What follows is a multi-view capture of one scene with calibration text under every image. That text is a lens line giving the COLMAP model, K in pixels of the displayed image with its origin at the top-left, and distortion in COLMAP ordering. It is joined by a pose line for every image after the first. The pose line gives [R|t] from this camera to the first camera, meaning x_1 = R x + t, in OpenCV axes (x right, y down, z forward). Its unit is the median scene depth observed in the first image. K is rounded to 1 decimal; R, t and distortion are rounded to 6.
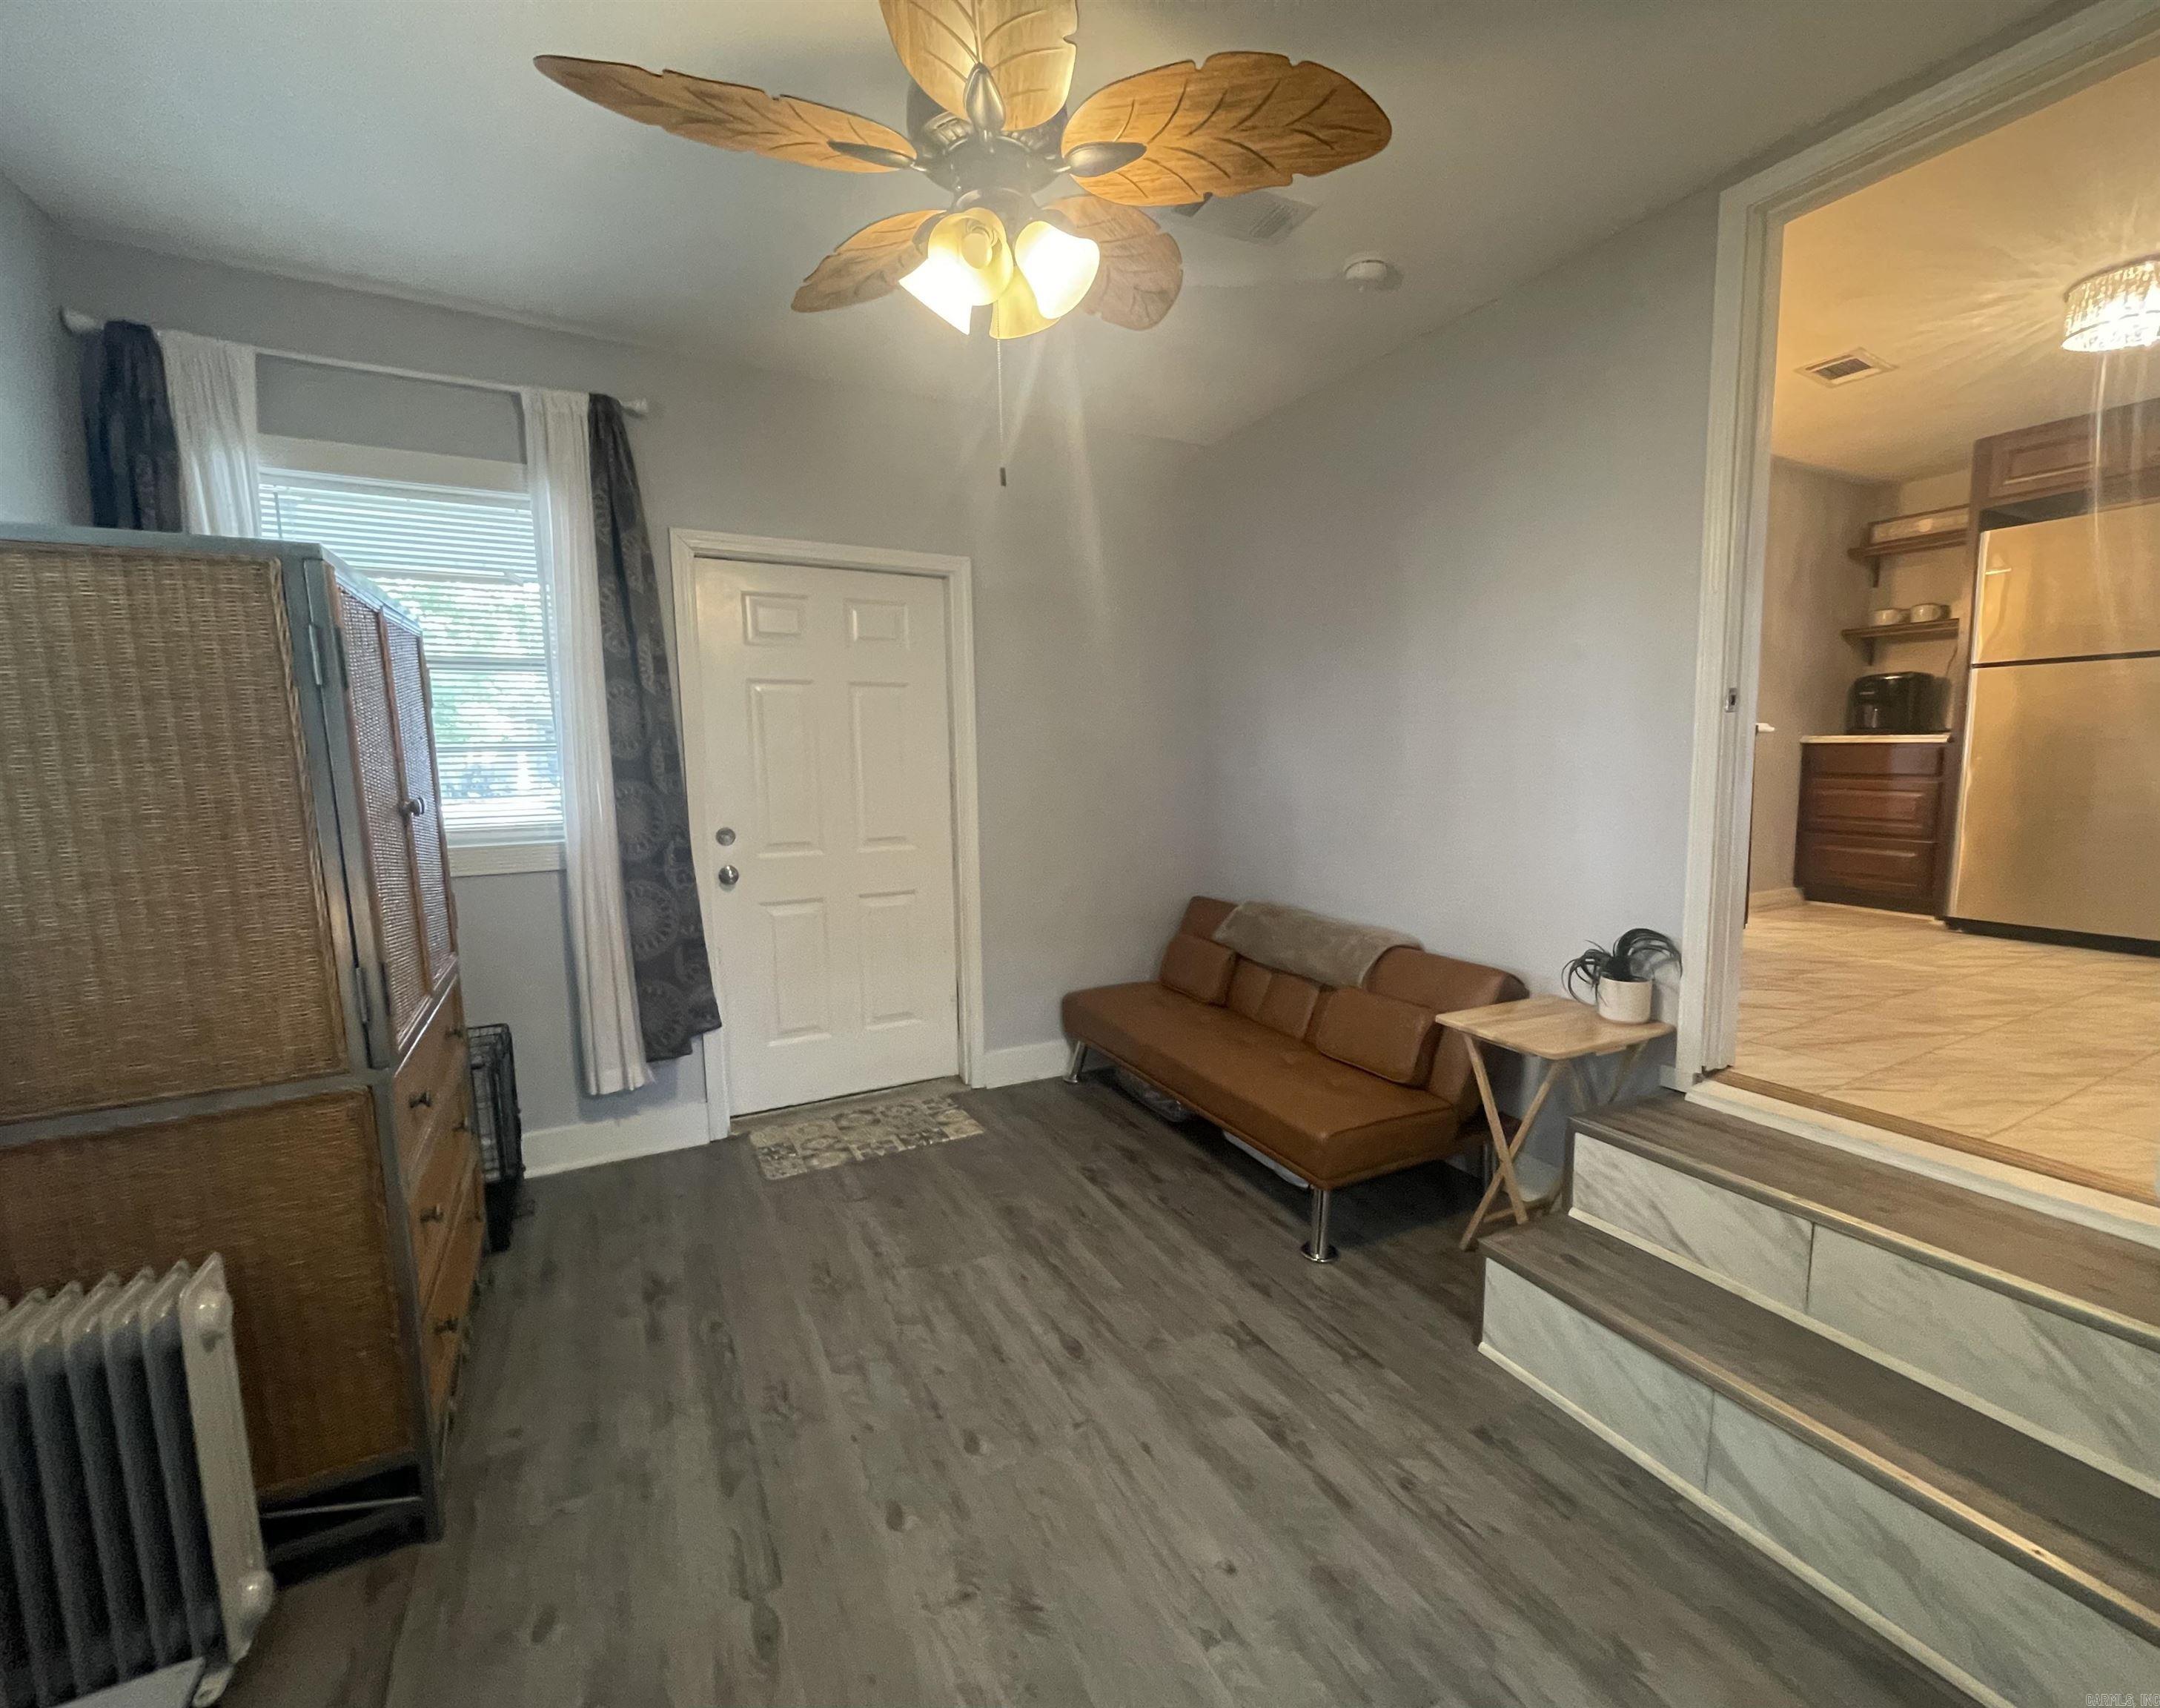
lens RADIAL K [[920.6, 0, 1137.4], [0, 920.6, 854.8], [0, 0, 1]] dist [-0.001324, -0.005079]
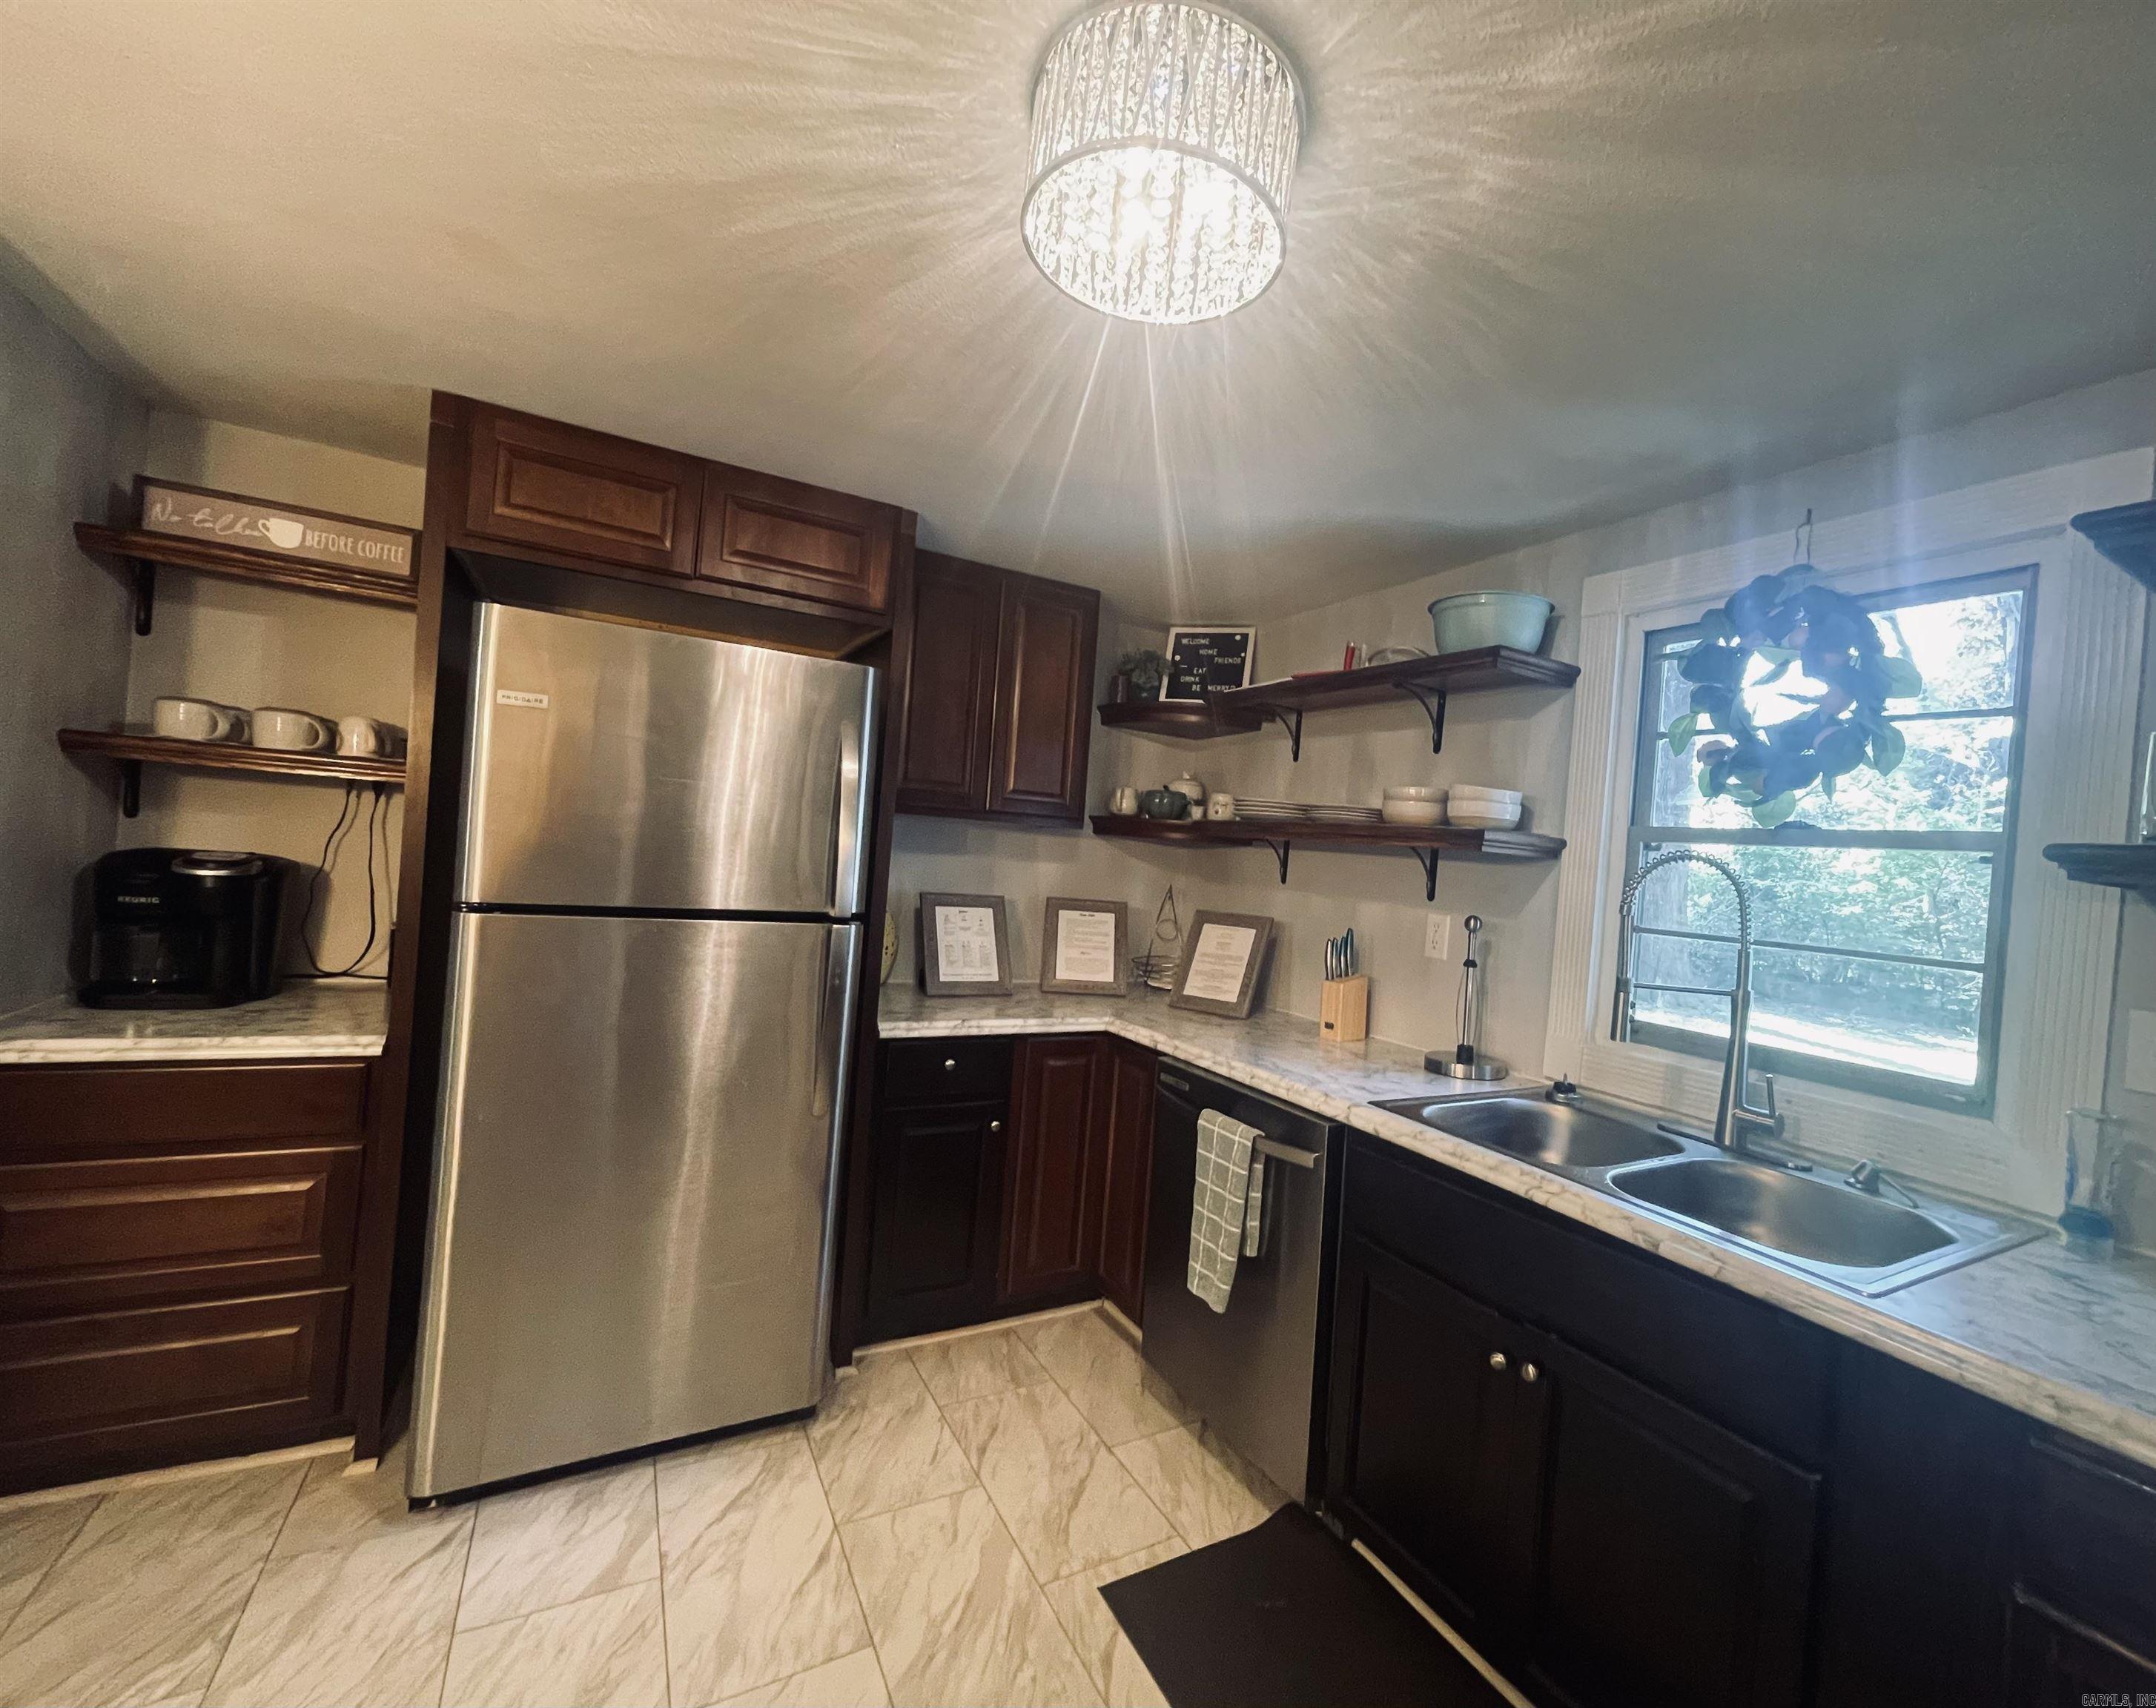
lens RADIAL K [[918.8, 0, 1135.3], [0, 918.8, 854.8], [0, 0, 1]] dist [-0.001324, -0.005079]
pose [[-0.010389, 0.004973, 0.999934, 0.671769], [0.037689, 0.999279, -0.004578, -0.300445], [-0.999236, 0.037639, -0.010569, 0.967645]]
